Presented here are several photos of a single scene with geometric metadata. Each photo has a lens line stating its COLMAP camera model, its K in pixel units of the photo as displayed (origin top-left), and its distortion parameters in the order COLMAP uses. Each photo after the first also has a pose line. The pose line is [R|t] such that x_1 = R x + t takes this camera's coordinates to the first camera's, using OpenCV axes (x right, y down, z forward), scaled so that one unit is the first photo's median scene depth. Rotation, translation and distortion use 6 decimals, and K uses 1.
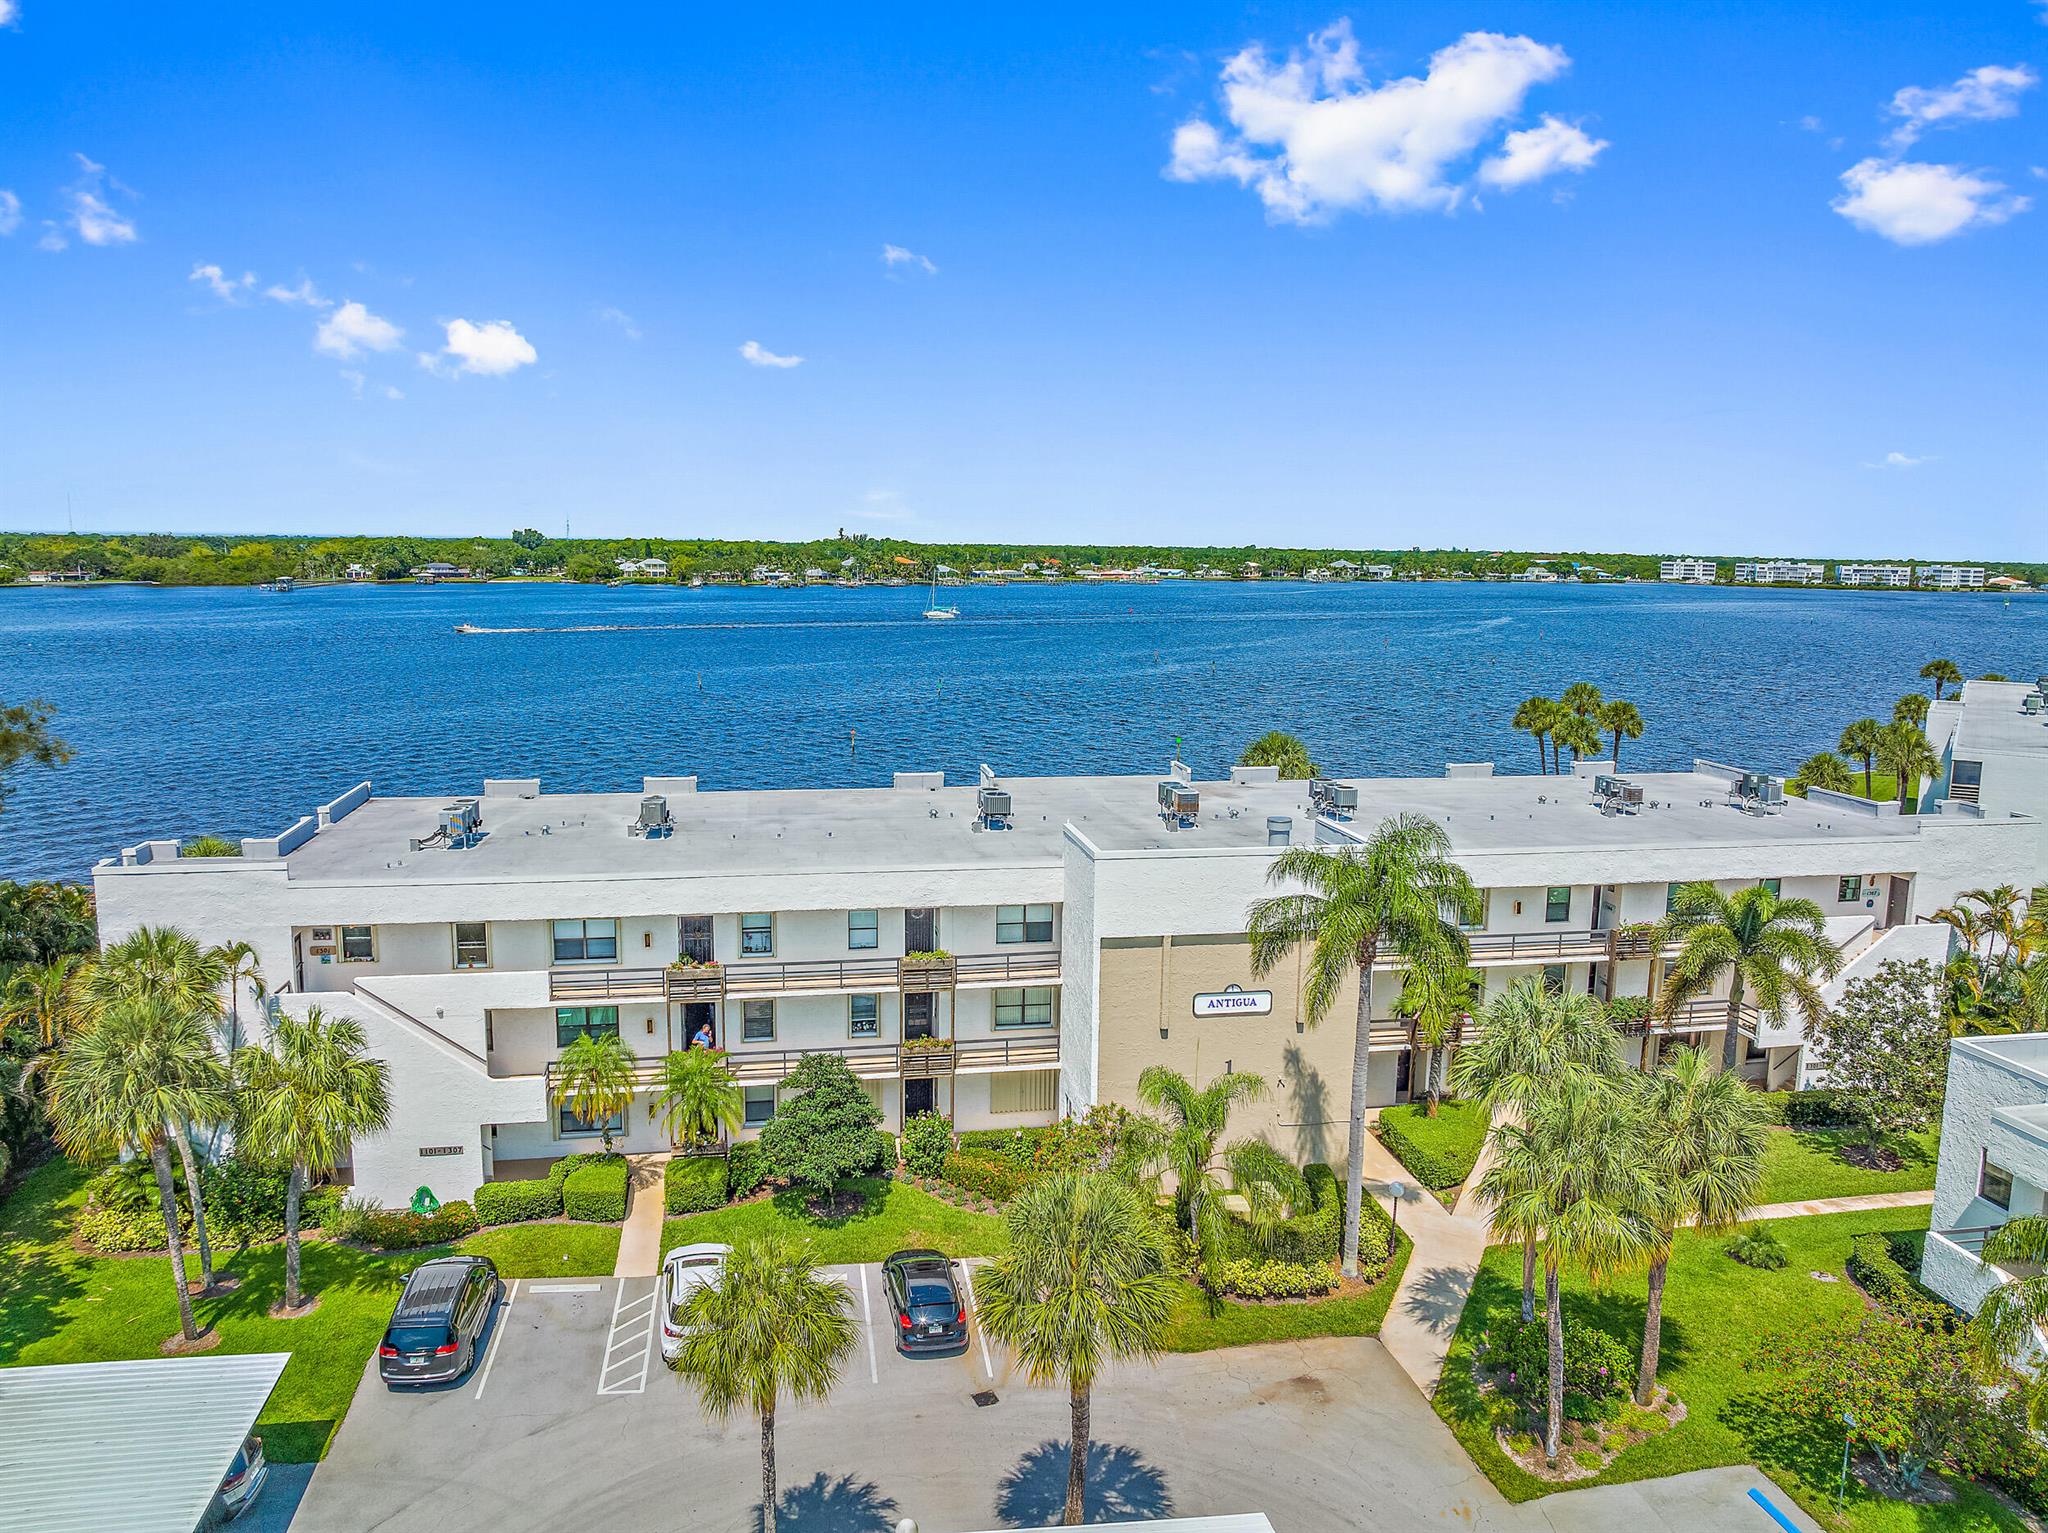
lens RADIAL K [[1440.0, 0, 1024.0], [0, 1440.0, 766.5], [0, 0, 1]] dist [-0.038198, -0.002988]
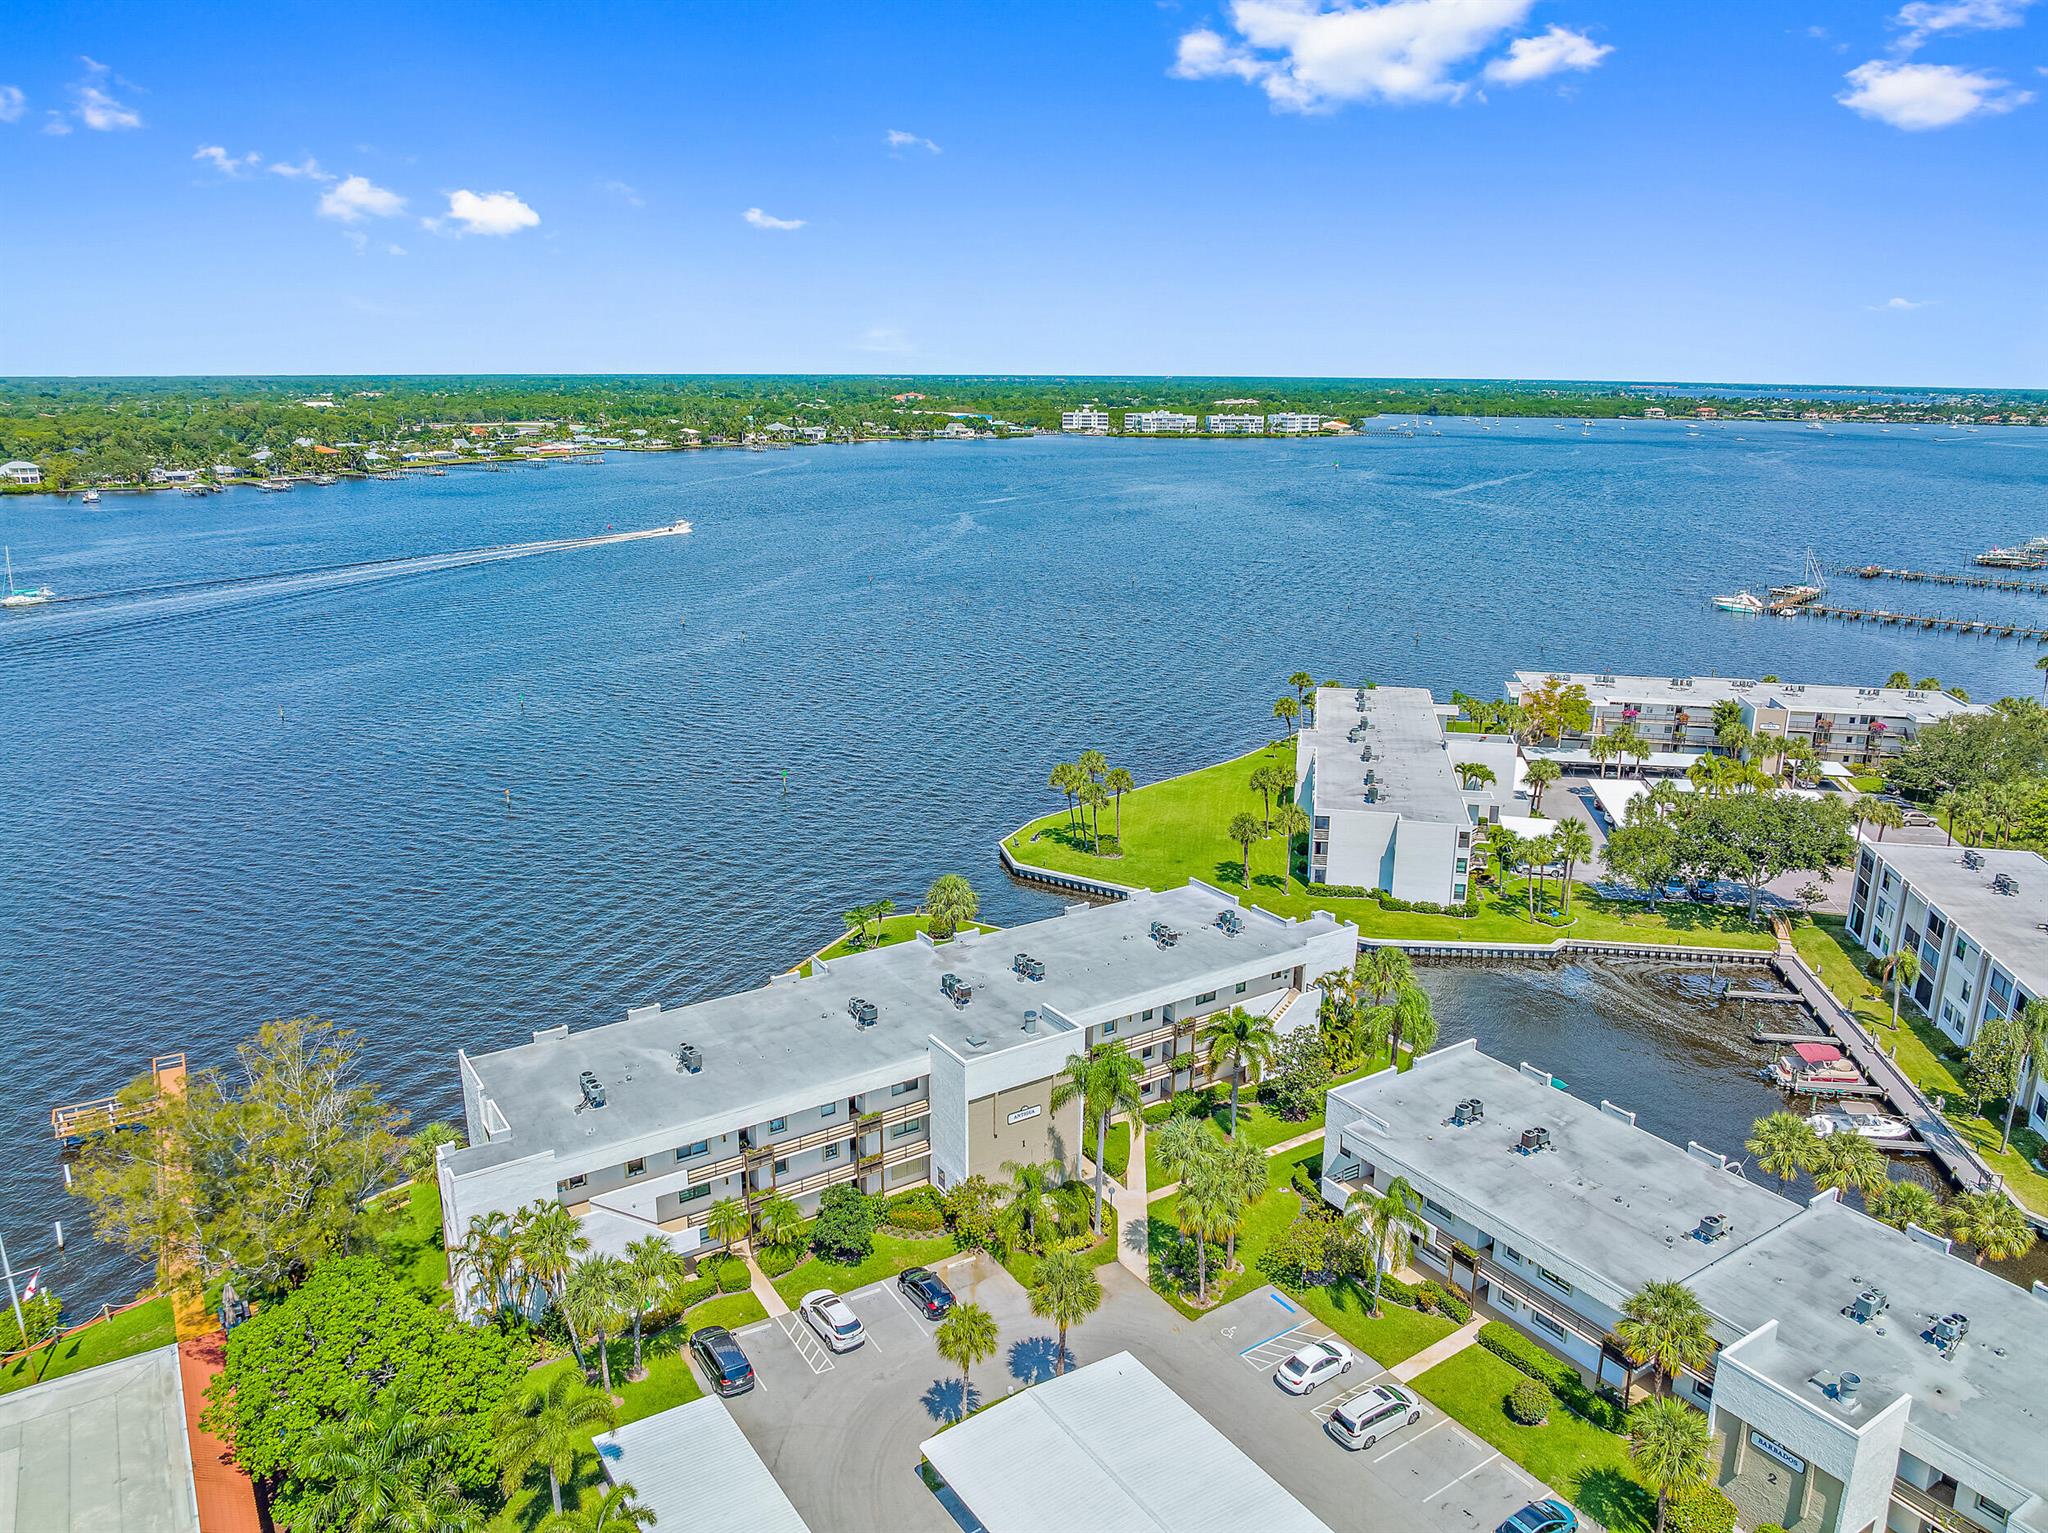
lens RADIAL K [[1440.0, 0, 1024.0], [0, 1440.0, 766.5], [0, 0, 1]] dist [-0.038198, -0.002988]
pose [[0.921949, -0.111175, 0.371012, -0.581419], [0.065519, 0.988879, 0.133509, -0.622712], [-0.381729, -0.098780, 0.918981, -0.869333]]
